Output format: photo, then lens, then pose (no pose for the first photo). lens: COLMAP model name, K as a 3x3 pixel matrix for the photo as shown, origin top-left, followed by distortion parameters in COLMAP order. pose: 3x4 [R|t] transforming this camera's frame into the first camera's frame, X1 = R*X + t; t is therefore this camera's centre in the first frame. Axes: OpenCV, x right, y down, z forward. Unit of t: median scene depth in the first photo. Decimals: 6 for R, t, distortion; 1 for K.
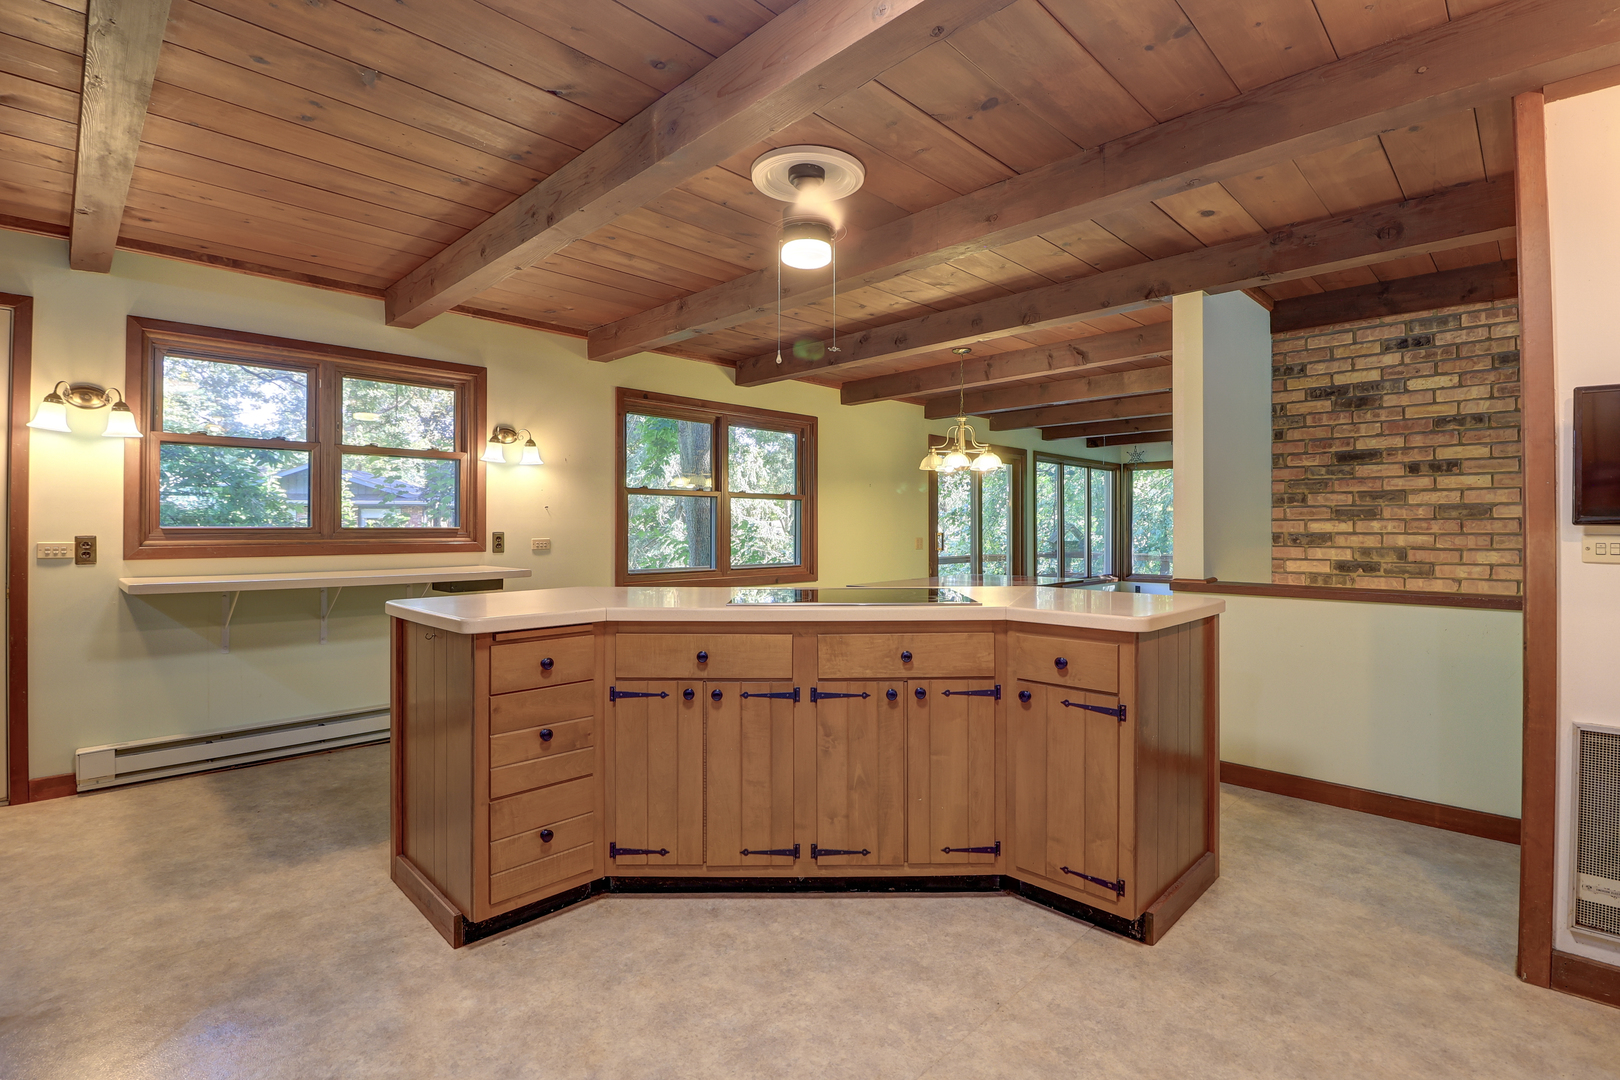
lens RADIAL K [[748.5, 0, 815.3], [0, 748.5, 535.7], [0, 0, 1]] dist [-0.009563, -0.005155]
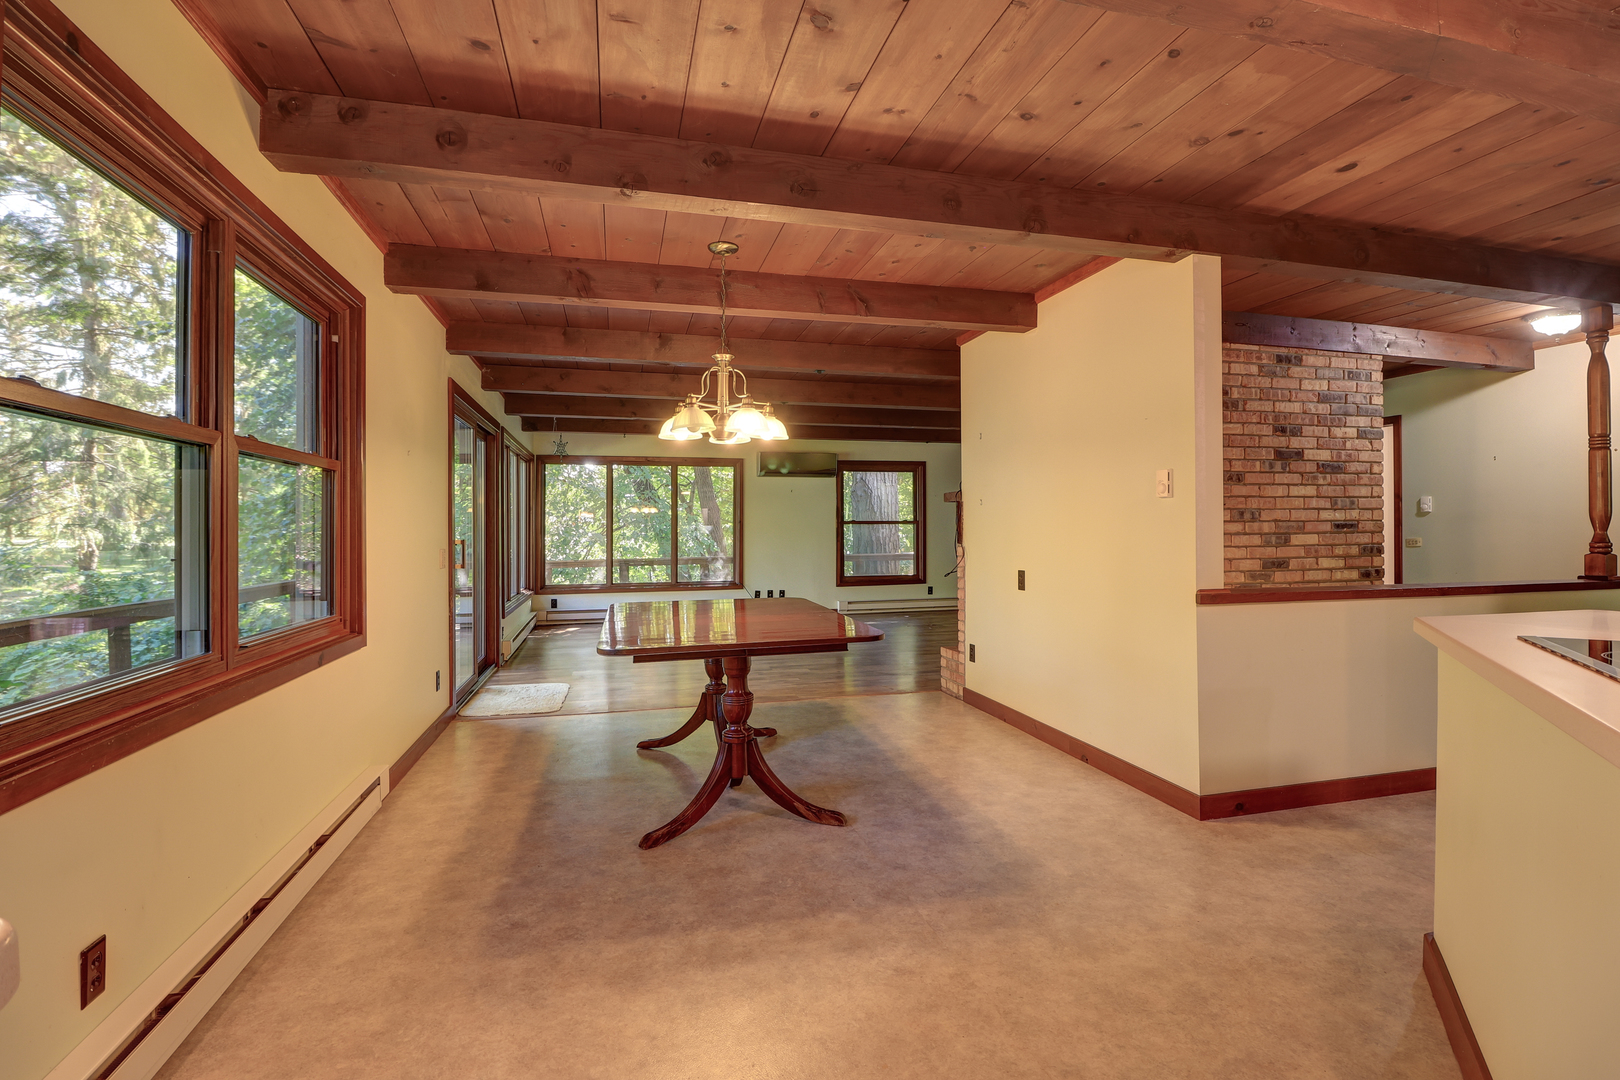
lens RADIAL K [[748.5, 0, 805.7], [0, 748.5, 529.3], [0, 0, 1]] dist [-0.009563, -0.005155]
pose [[0.512890, 0.000949, 0.858454, -0.332432], [0.011402, 0.999904, -0.007918, -0.005318], [-0.858378, 0.013849, 0.512830, 0.673882]]
